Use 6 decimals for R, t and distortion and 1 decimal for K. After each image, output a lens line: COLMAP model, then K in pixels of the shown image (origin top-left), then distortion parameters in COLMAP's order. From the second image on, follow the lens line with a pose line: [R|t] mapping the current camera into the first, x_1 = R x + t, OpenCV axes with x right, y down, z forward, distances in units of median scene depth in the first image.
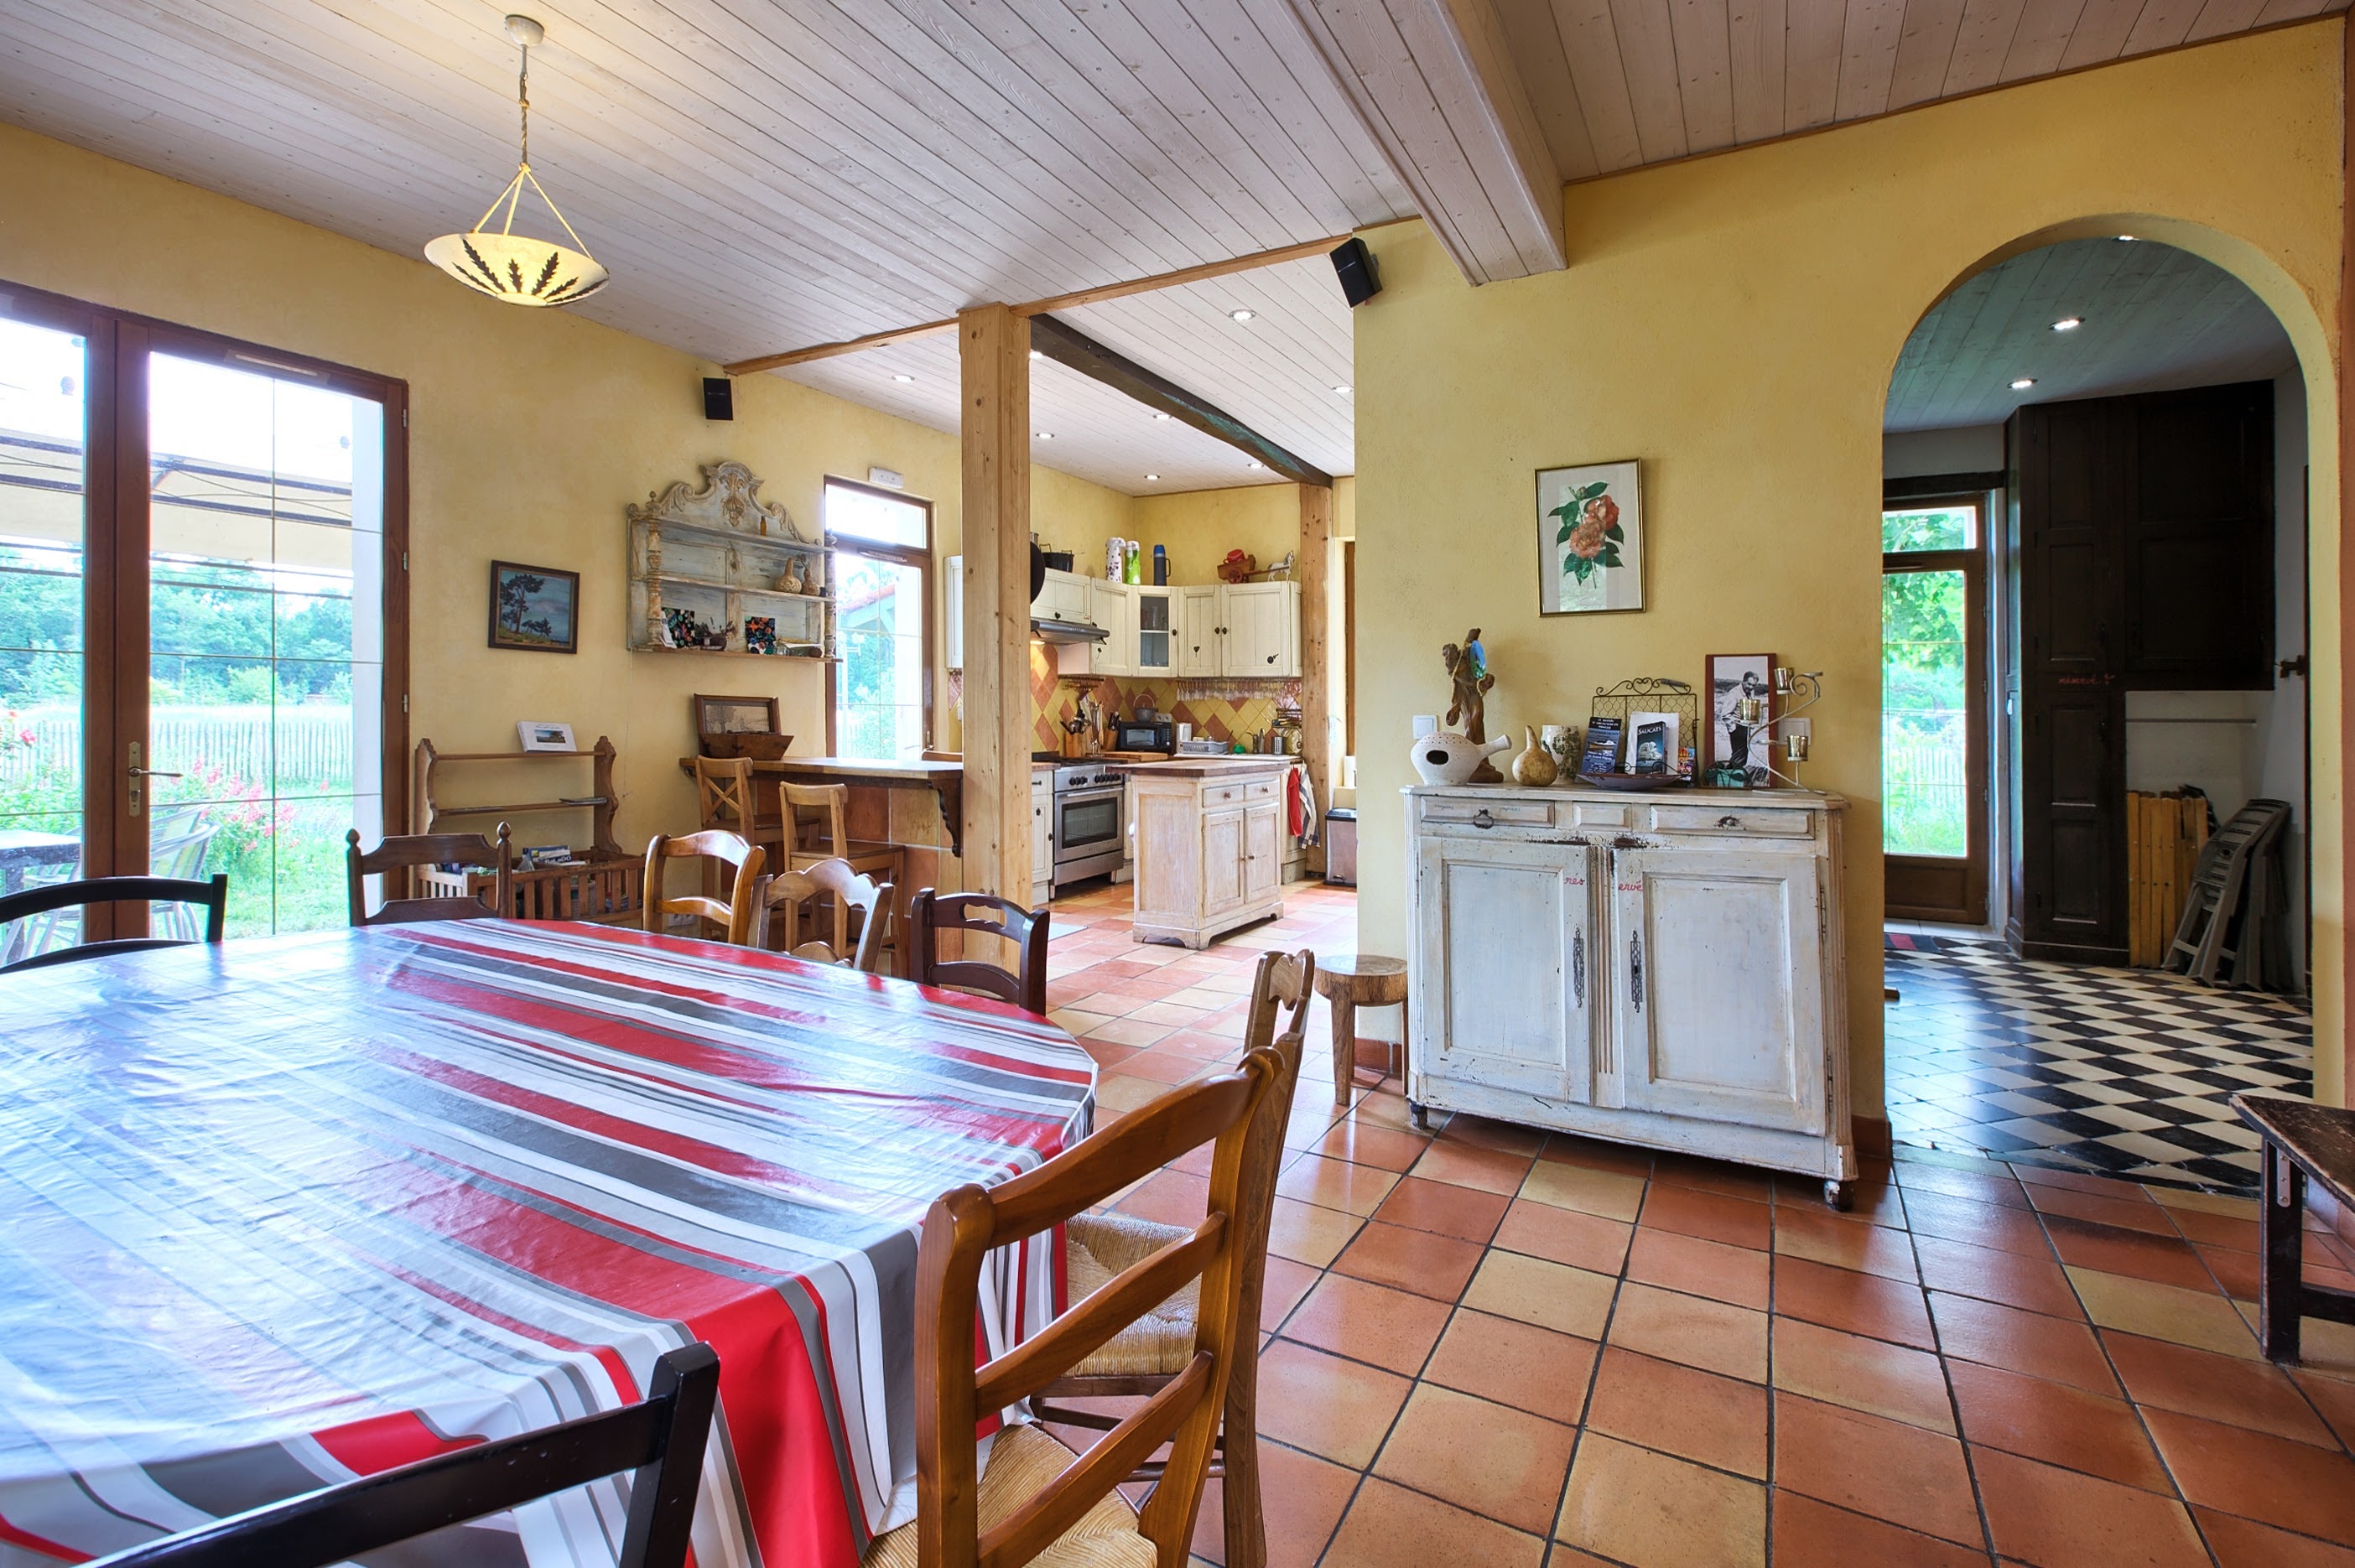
lens RADIAL K [[1074.0, 0, 1172.4], [0, 1074.0, 698.7], [0, 0, 1]] dist [0.000095, 0.000104]
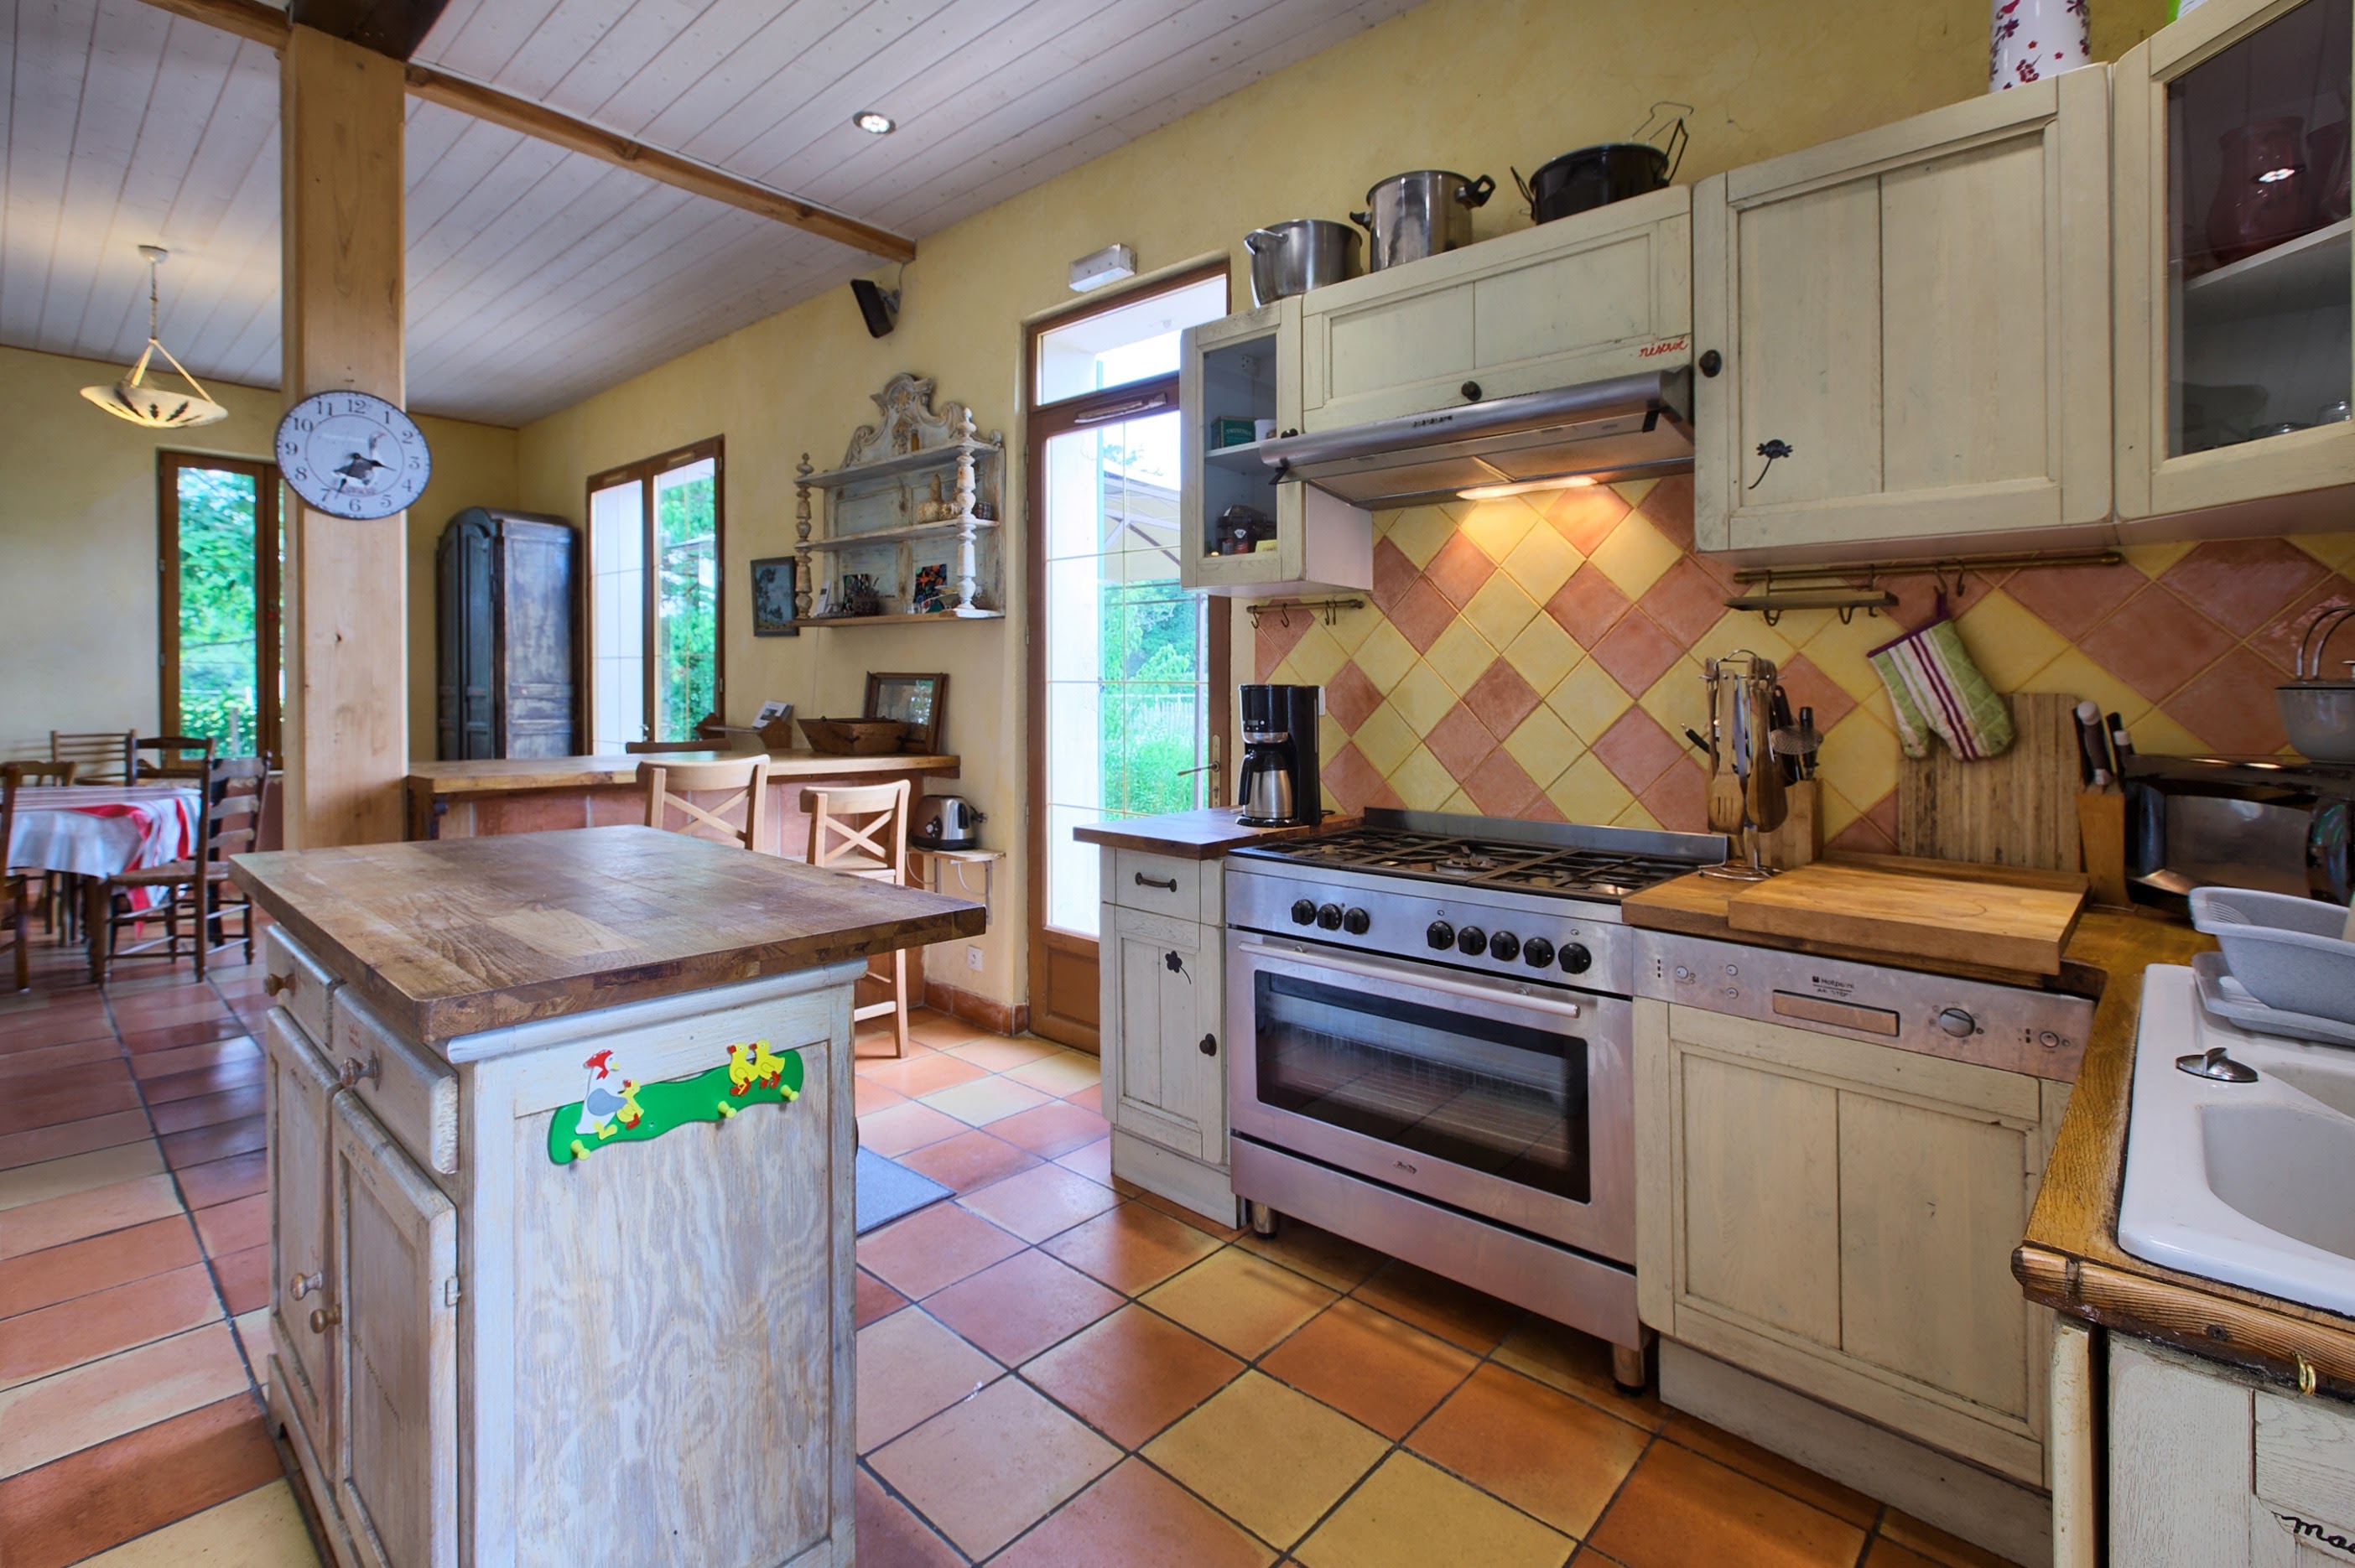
lens RADIAL K [[1074.0, 0, 1172.4], [0, 1074.0, 698.7], [0, 0, 1]] dist [0.000095, 0.000104]
pose [[-0.242444, -0.000866, -0.970165, 0.290909], [0.003202, 0.999993, -0.001693, 0.017258], [0.970160, -0.003517, -0.242440, 1.323016]]
